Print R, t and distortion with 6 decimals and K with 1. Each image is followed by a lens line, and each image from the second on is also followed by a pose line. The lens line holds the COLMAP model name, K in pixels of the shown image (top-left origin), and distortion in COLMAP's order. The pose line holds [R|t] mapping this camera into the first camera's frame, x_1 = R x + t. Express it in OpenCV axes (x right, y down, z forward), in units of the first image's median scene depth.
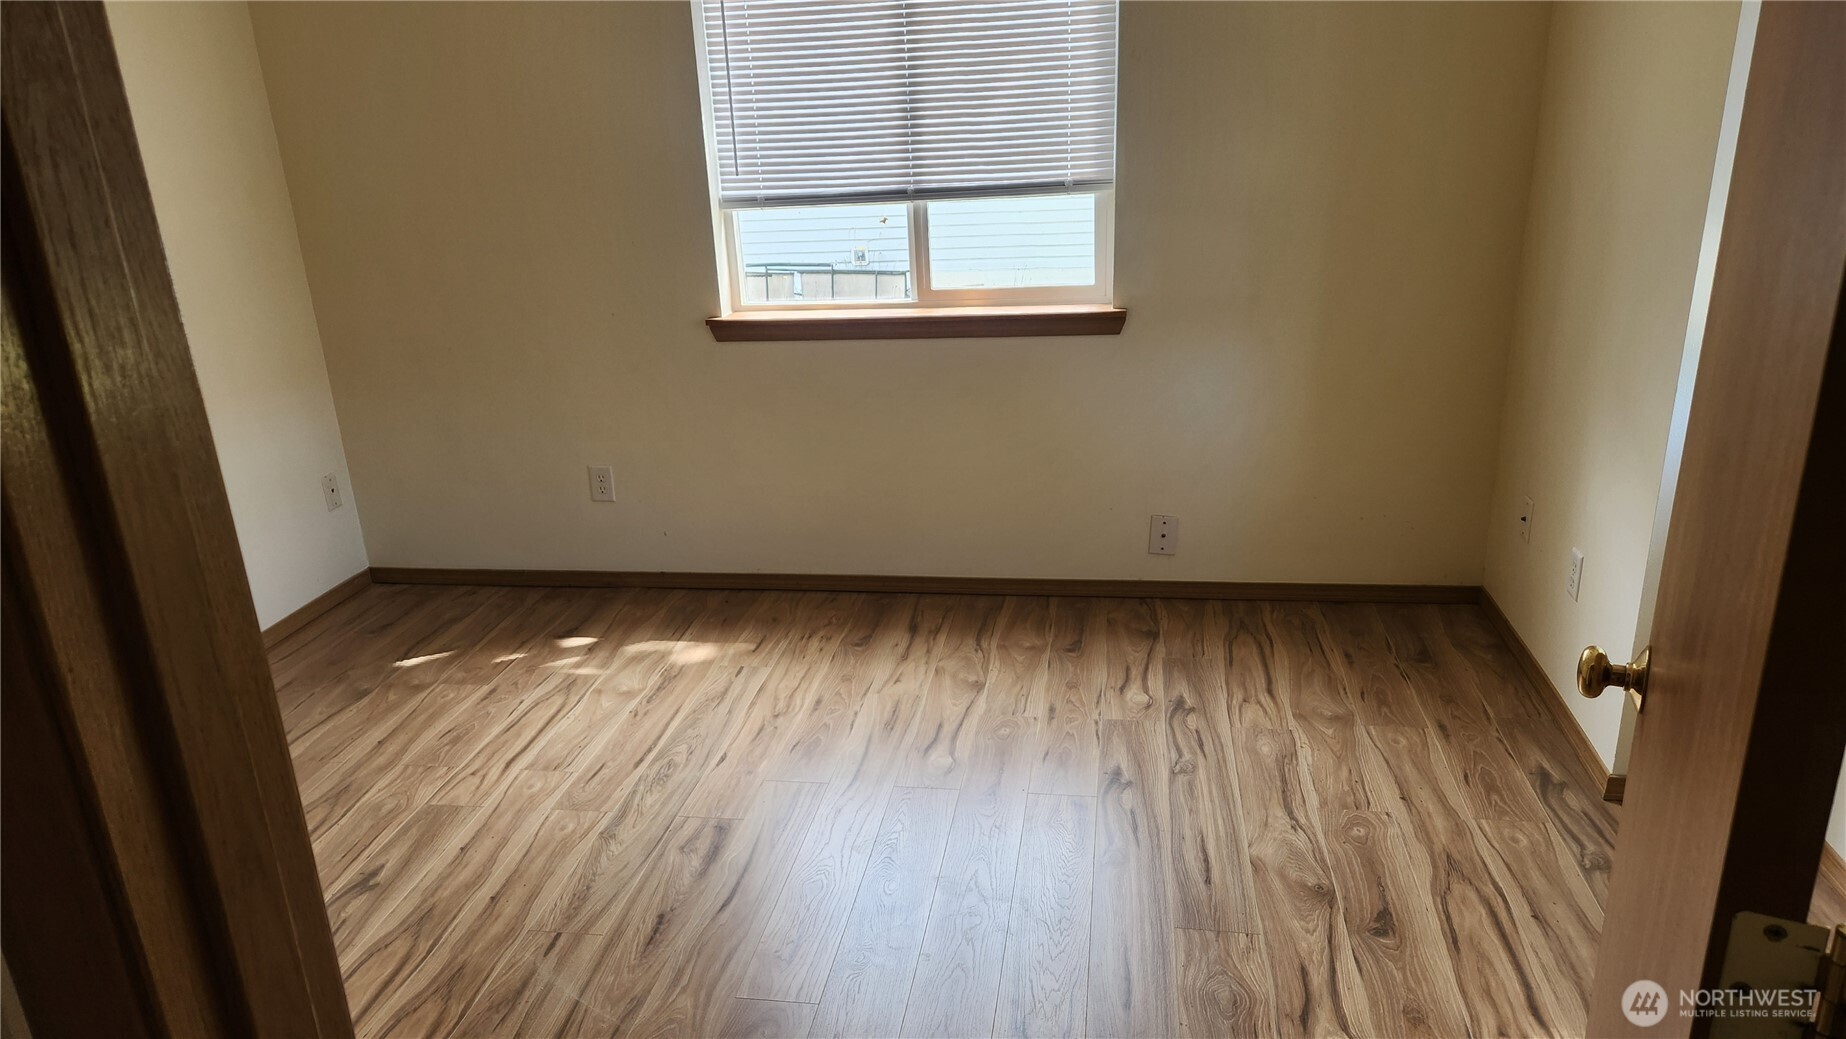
lens RADIAL K [[1241.3, 0, 923.0], [0, 1241.3, 519.5], [0, 0, 1]] dist [0.005569, 0.000475]
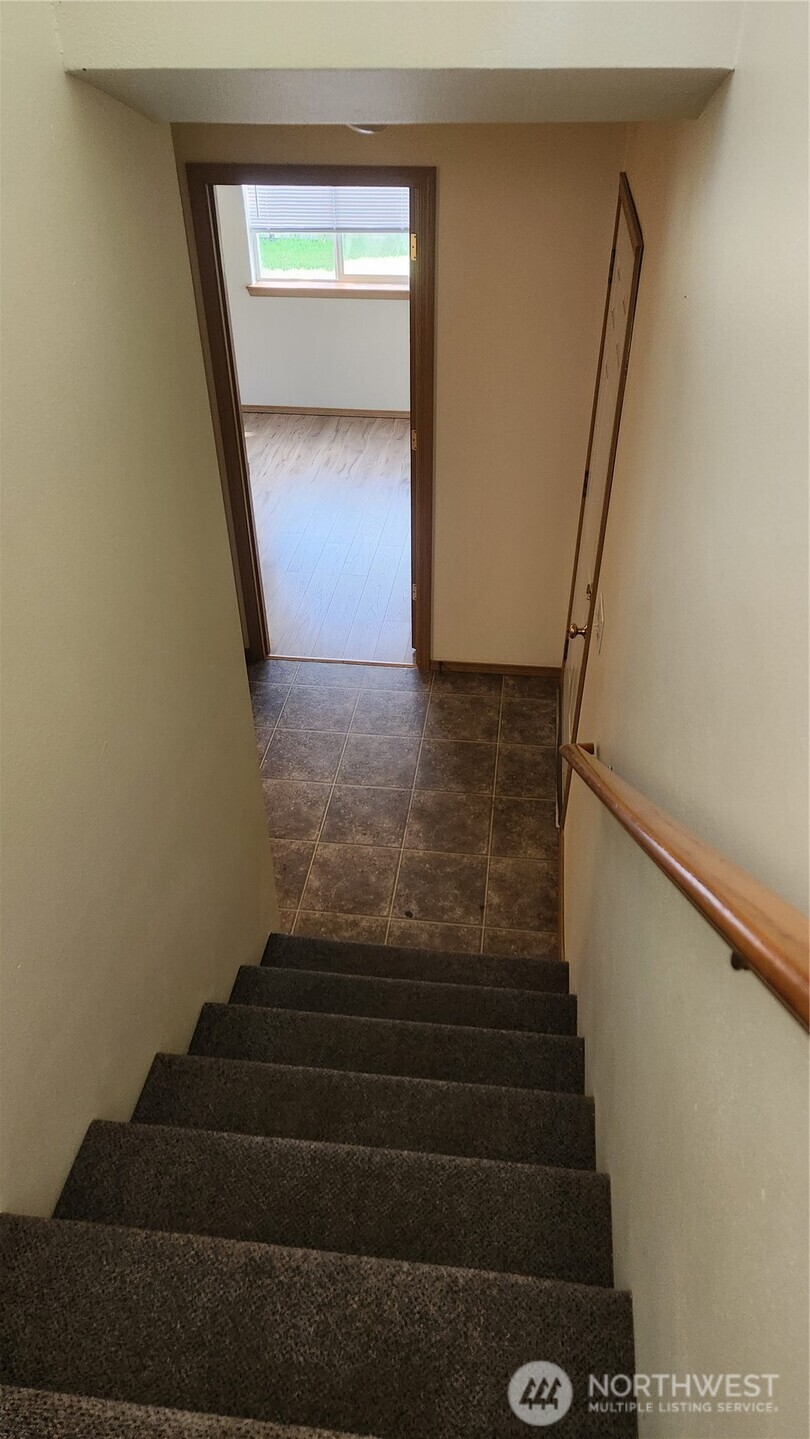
lens RADIAL K [[954.1, 0, 405.0], [0, 954.1, 719.5], [0, 0, 1]] dist [0.049710, -0.001453]
pose [[0.999060, 0.009175, 0.042369, 0.053748], [-0.022798, 0.942481, 0.333481, -0.007158], [-0.036873, -0.334134, 0.941804, -1.011522]]
